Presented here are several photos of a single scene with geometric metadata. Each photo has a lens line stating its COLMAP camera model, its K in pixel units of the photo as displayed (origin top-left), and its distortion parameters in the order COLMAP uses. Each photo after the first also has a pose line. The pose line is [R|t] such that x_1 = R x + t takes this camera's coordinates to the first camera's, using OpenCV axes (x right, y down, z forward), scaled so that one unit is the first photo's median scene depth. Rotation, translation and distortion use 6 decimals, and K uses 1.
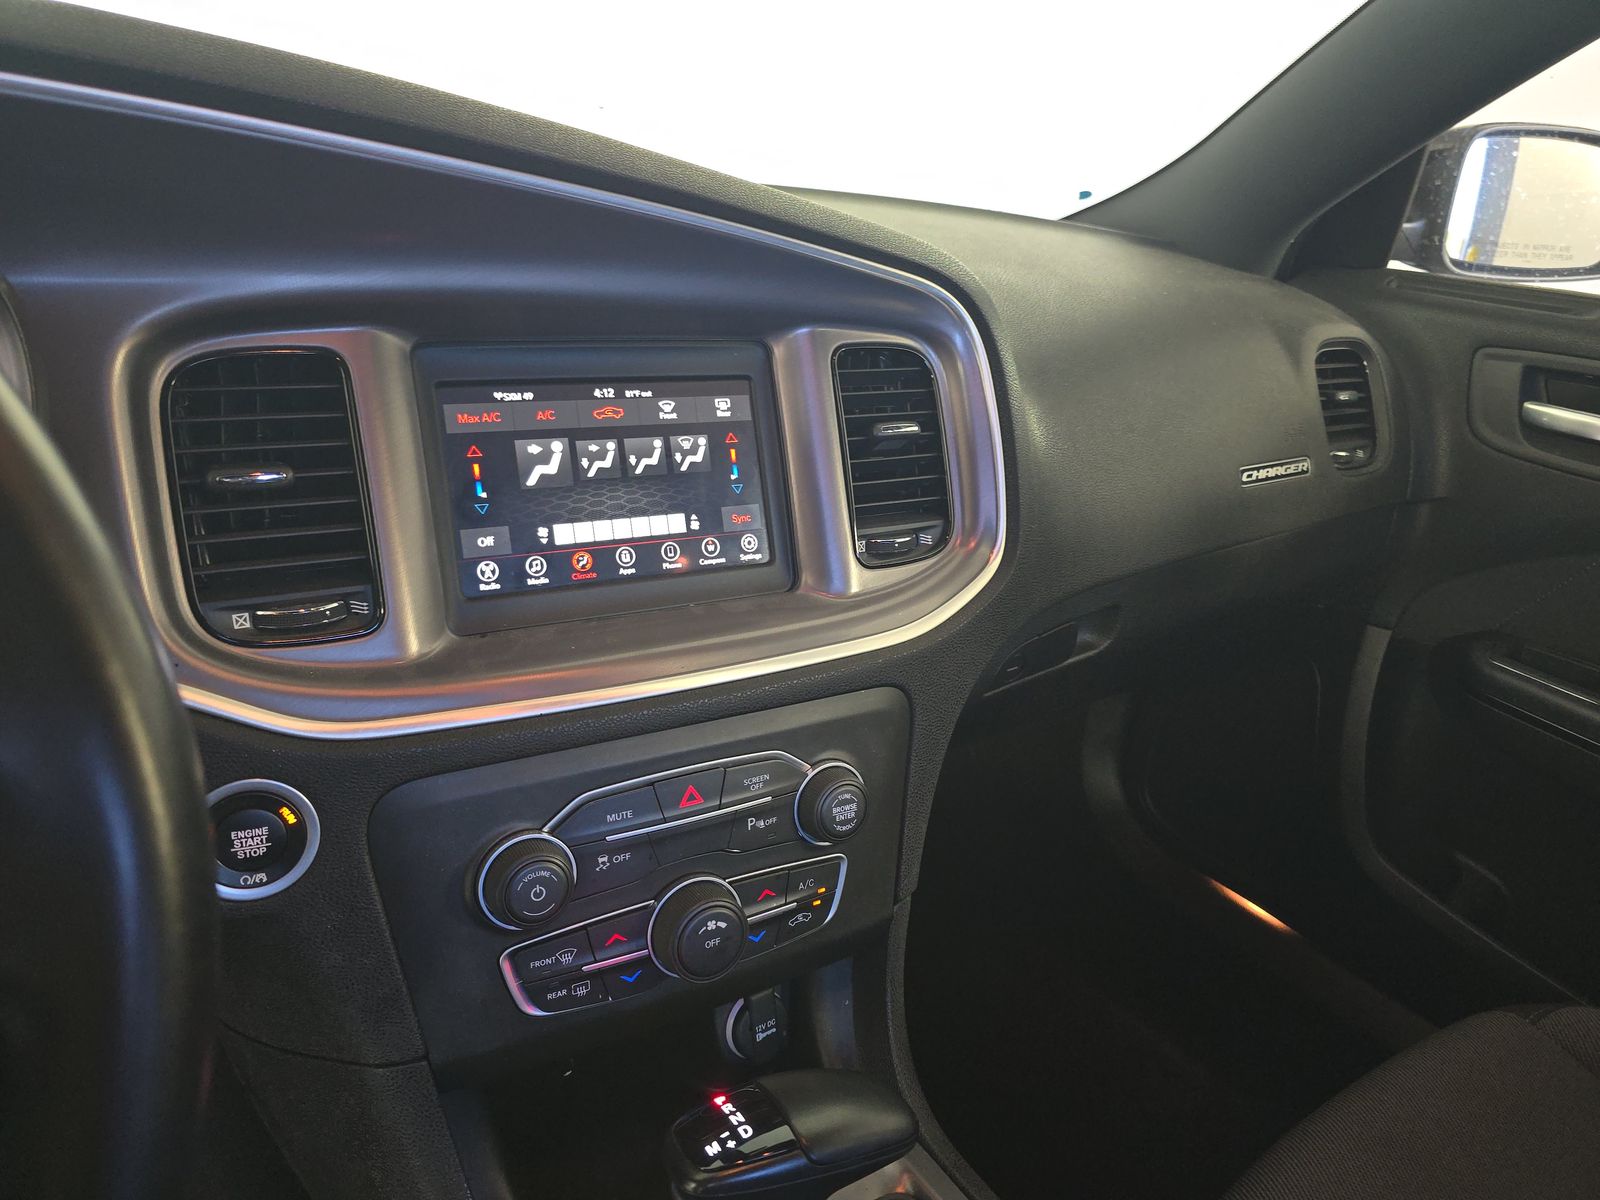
lens RADIAL K [[1083.6, 0, 800.0], [0, 1083.6, 600.0], [0, 0, 1]] dist [0.096763, -0.124191]
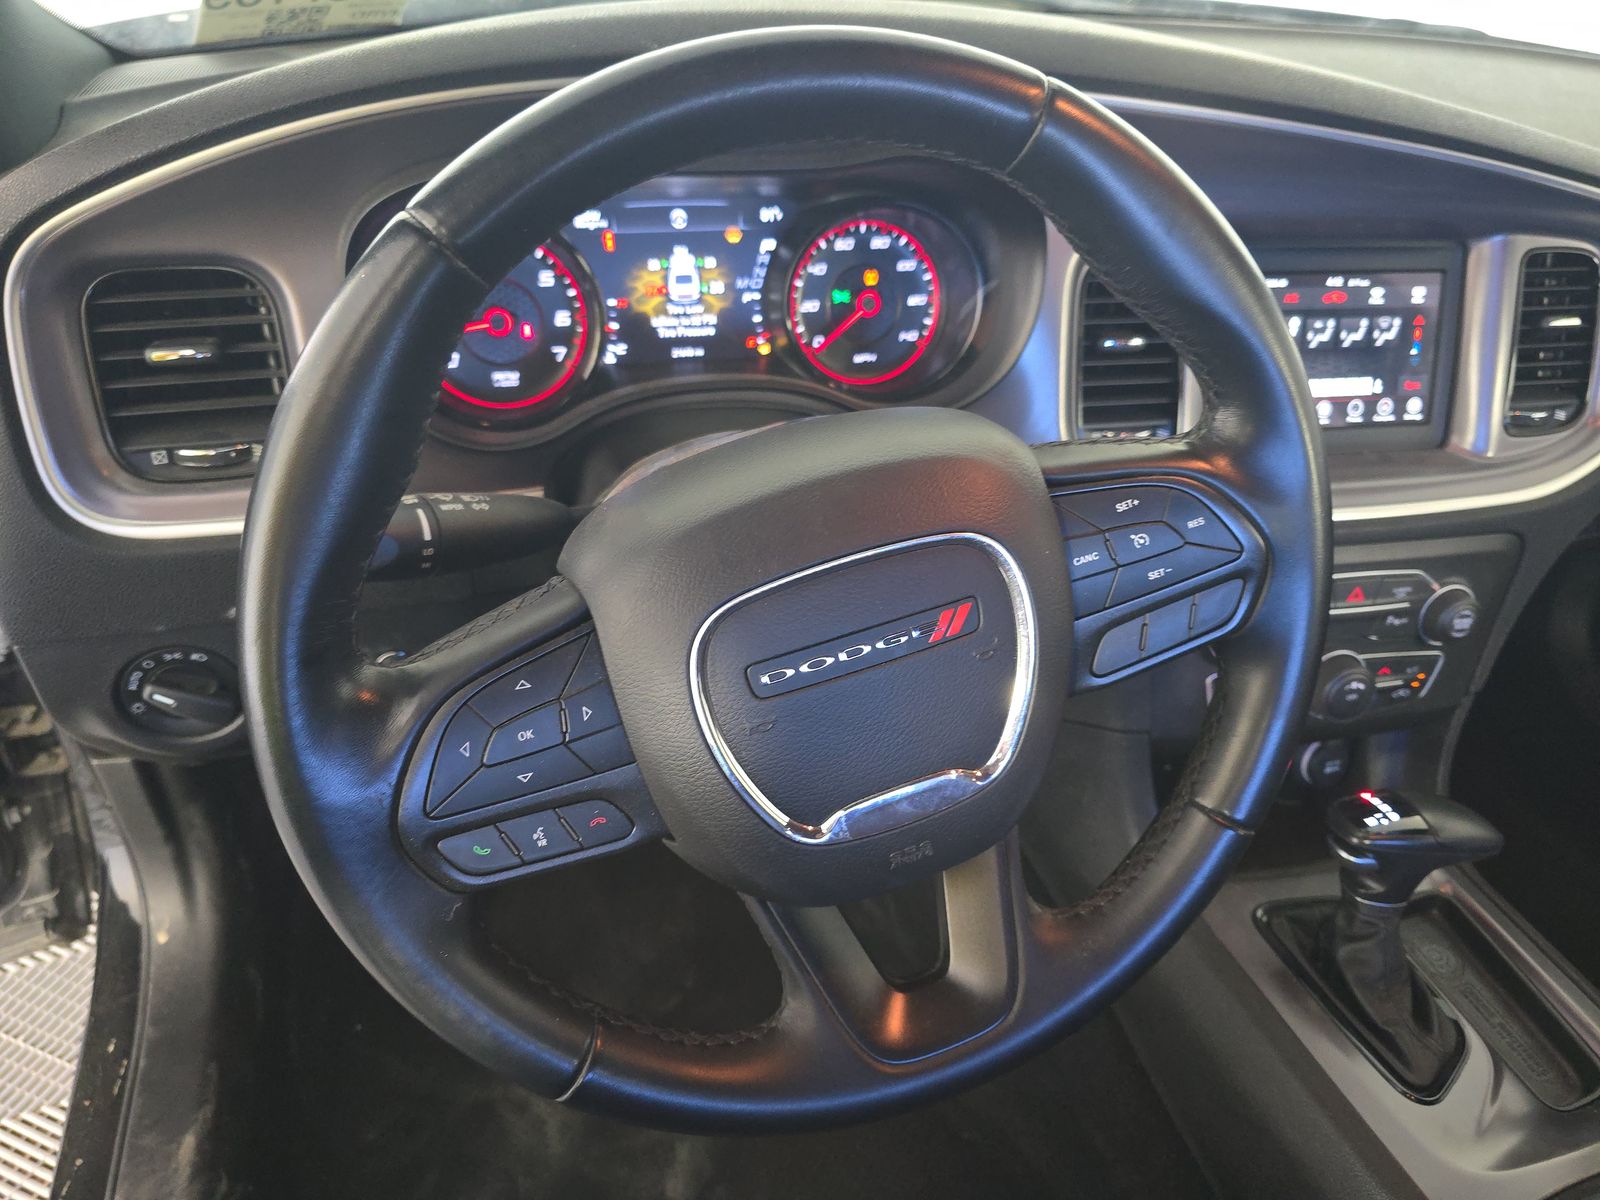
lens RADIAL K [[1083.6, 0, 800.0], [0, 1083.6, 600.0], [0, 0, 1]] dist [0.096763, -0.124191]
pose [[0.956297, 0.155991, -0.247313, -0.390417], [-0.100426, 0.969578, 0.223234, -0.049847], [0.274612, -0.188641, 0.942869, -0.468996]]
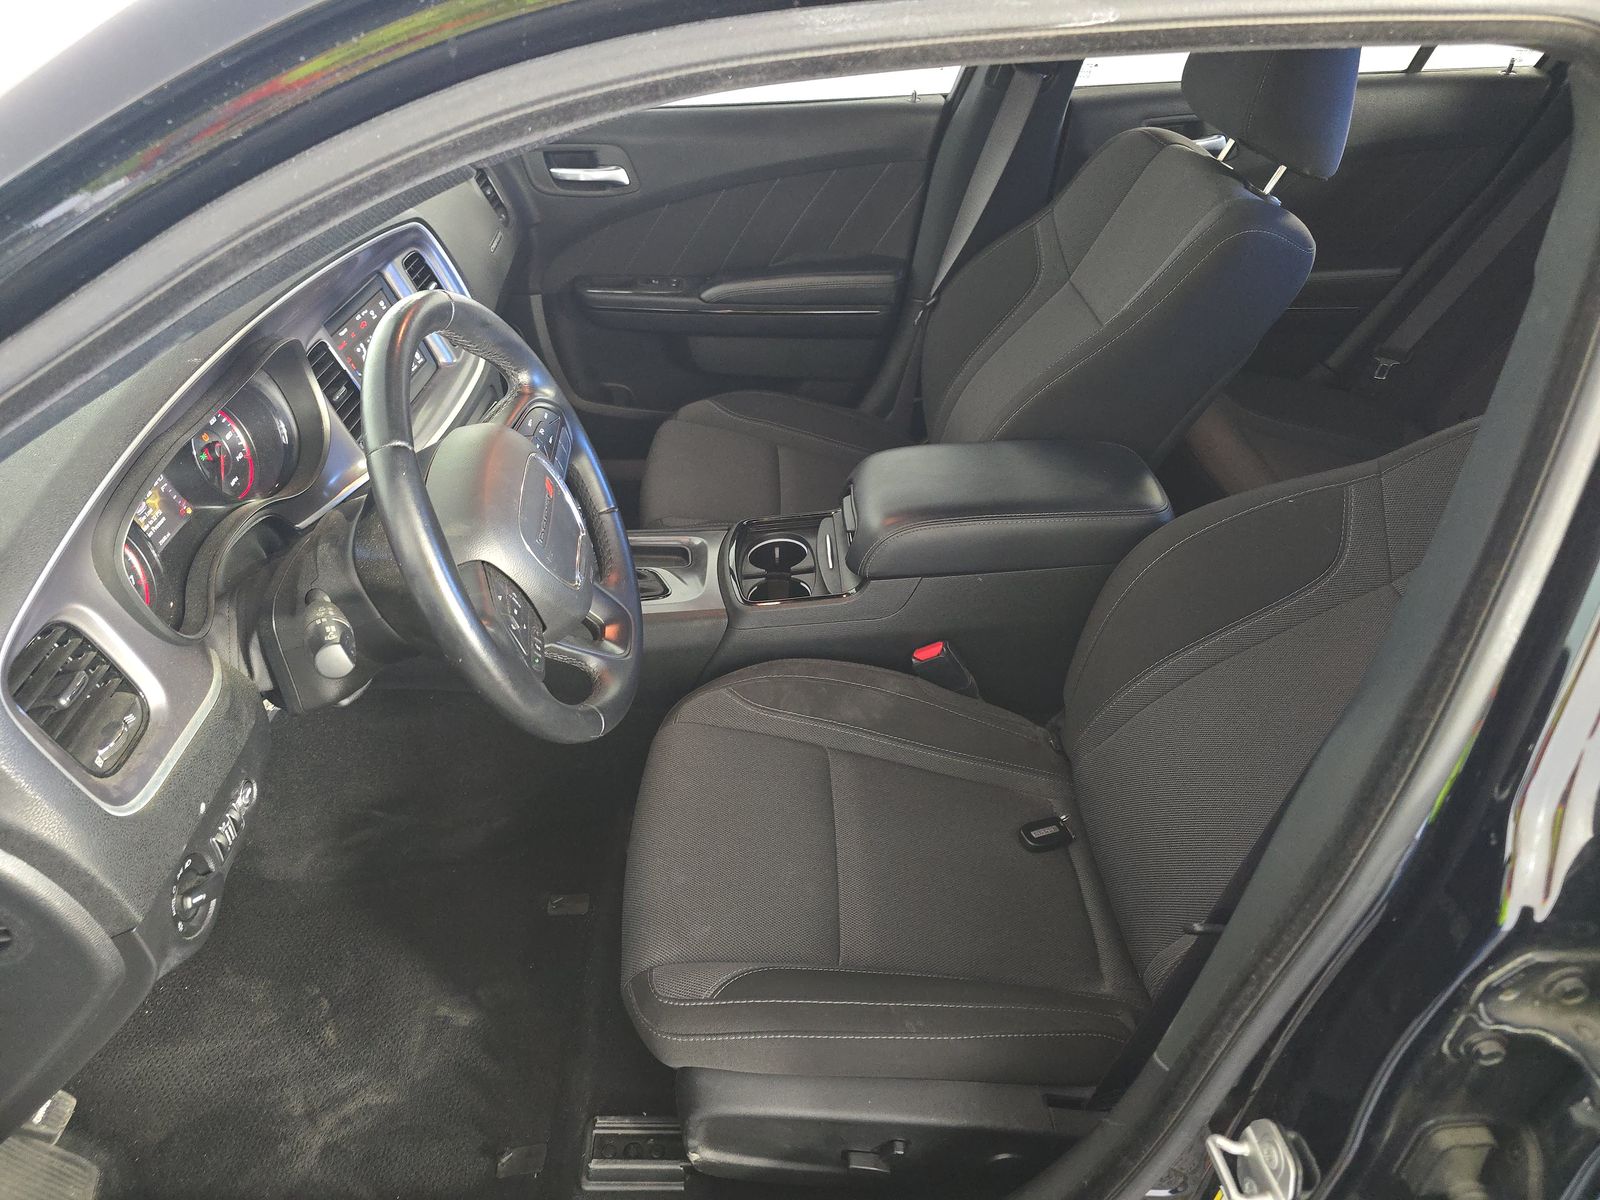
lens RADIAL K [[1083.6, 0, 800.0], [0, 1083.6, 600.0], [0, 0, 1]] dist [0.096763, -0.124191]
pose [[0.536377, -0.549968, 0.640183, -1.482707], [0.343476, 0.835119, 0.429652, -0.361751], [-0.770924, -0.010569, 0.636840, -1.231060]]
